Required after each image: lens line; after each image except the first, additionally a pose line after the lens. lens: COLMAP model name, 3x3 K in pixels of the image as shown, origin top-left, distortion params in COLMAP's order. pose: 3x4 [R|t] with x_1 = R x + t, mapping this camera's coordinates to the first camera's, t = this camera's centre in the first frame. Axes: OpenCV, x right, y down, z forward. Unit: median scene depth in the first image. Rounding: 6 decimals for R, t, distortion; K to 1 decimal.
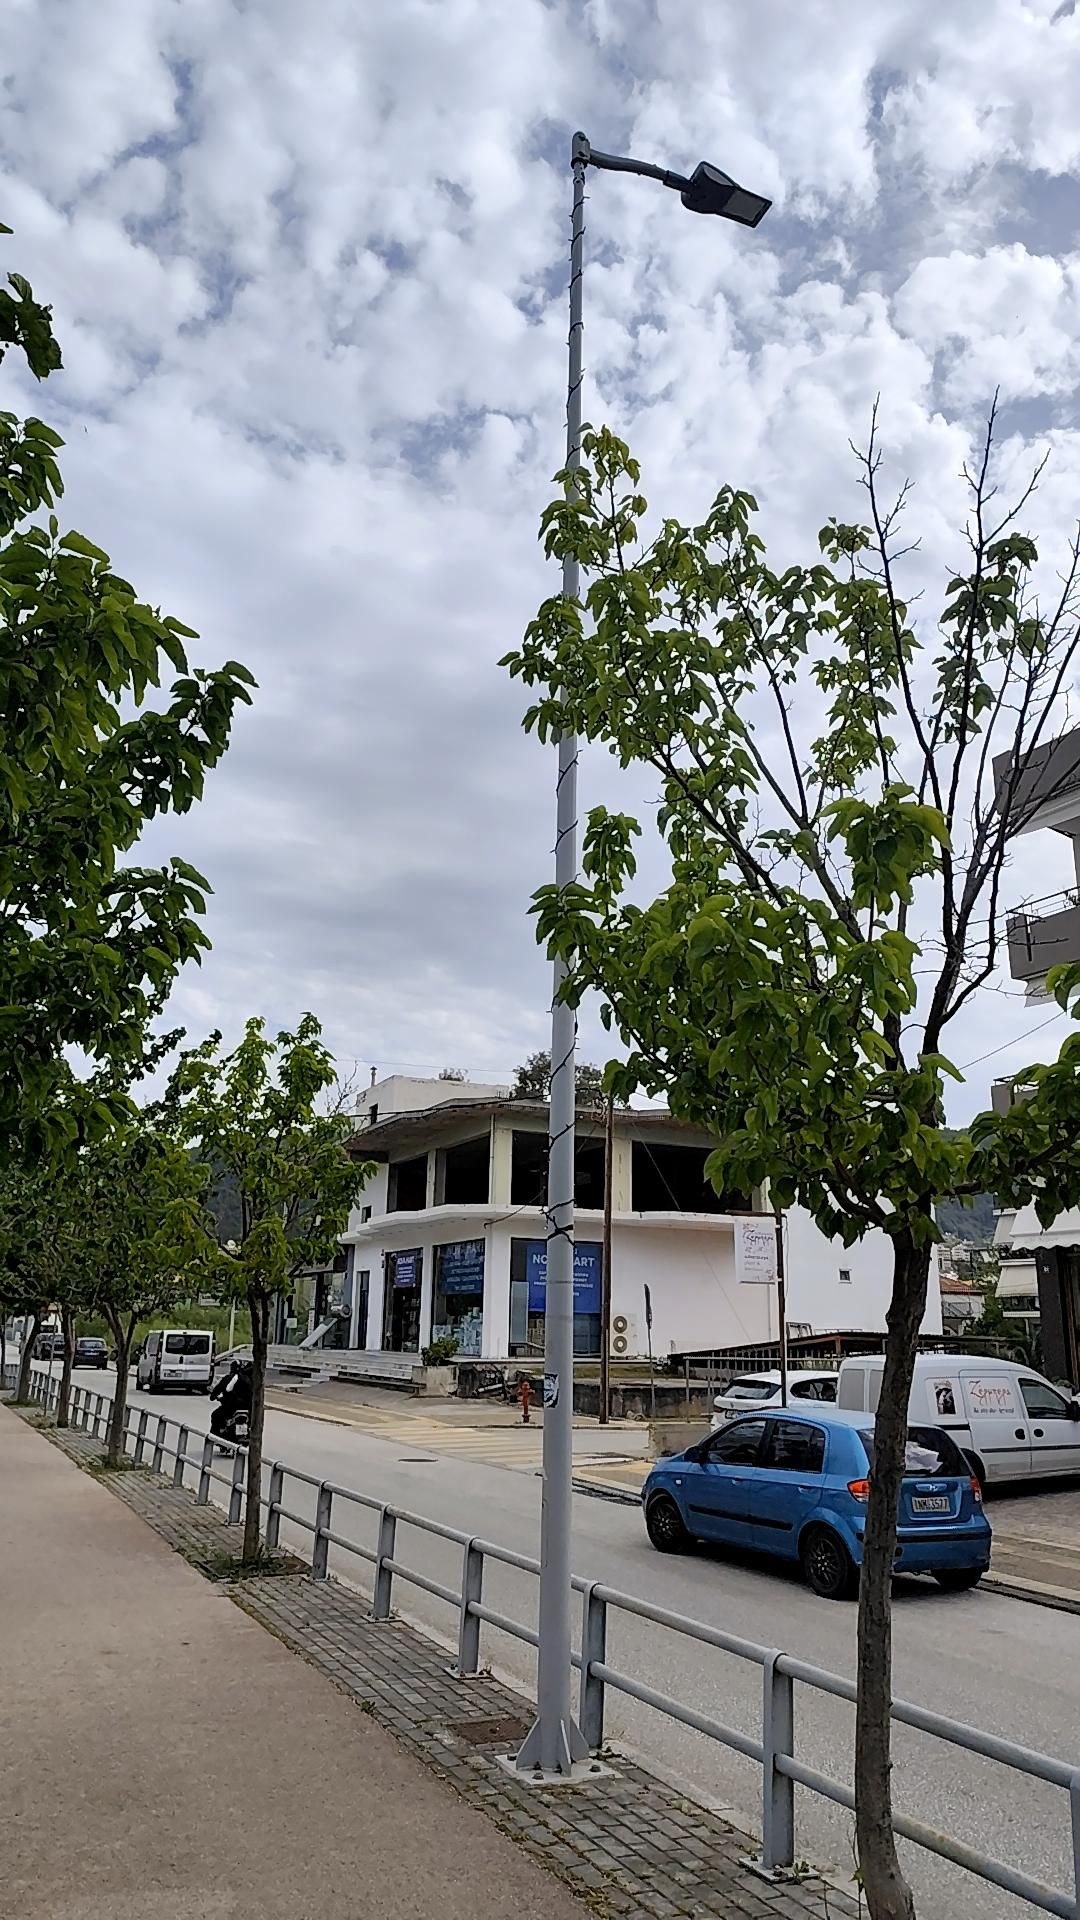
lens RADIAL K [[1335.2, 0, 540.0], [0, 1335.2, 960.0], [0, 0, 1]] dist [-0.000905, -0.000237]
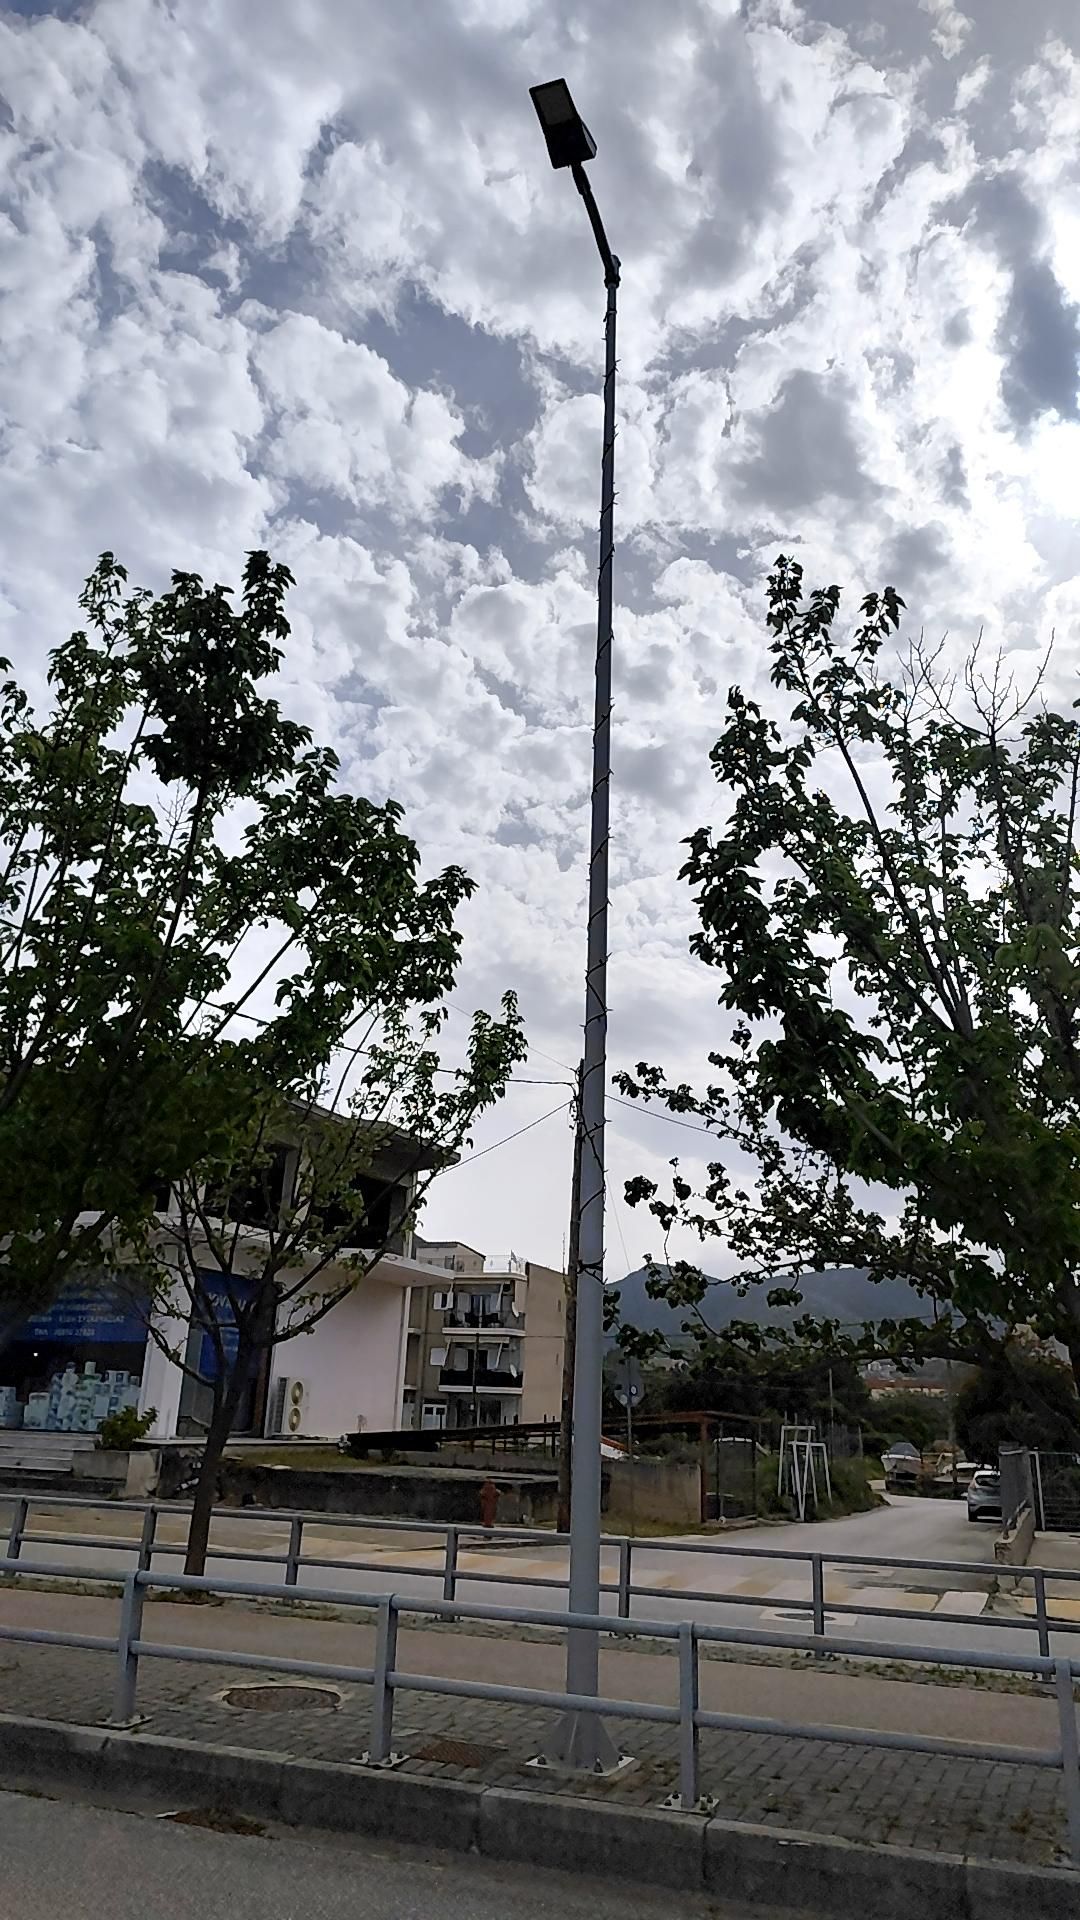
lens RADIAL K [[1335.2, 0, 540.0], [0, 1335.2, 960.0], [0, 0, 1]] dist [-0.000905, -0.000237]
pose [[0.738513, 0.229827, 0.633860, -0.376869], [-0.202213, 0.972333, -0.116953, 0.094096], [-0.643202, -0.041804, 0.764554, 0.339573]]
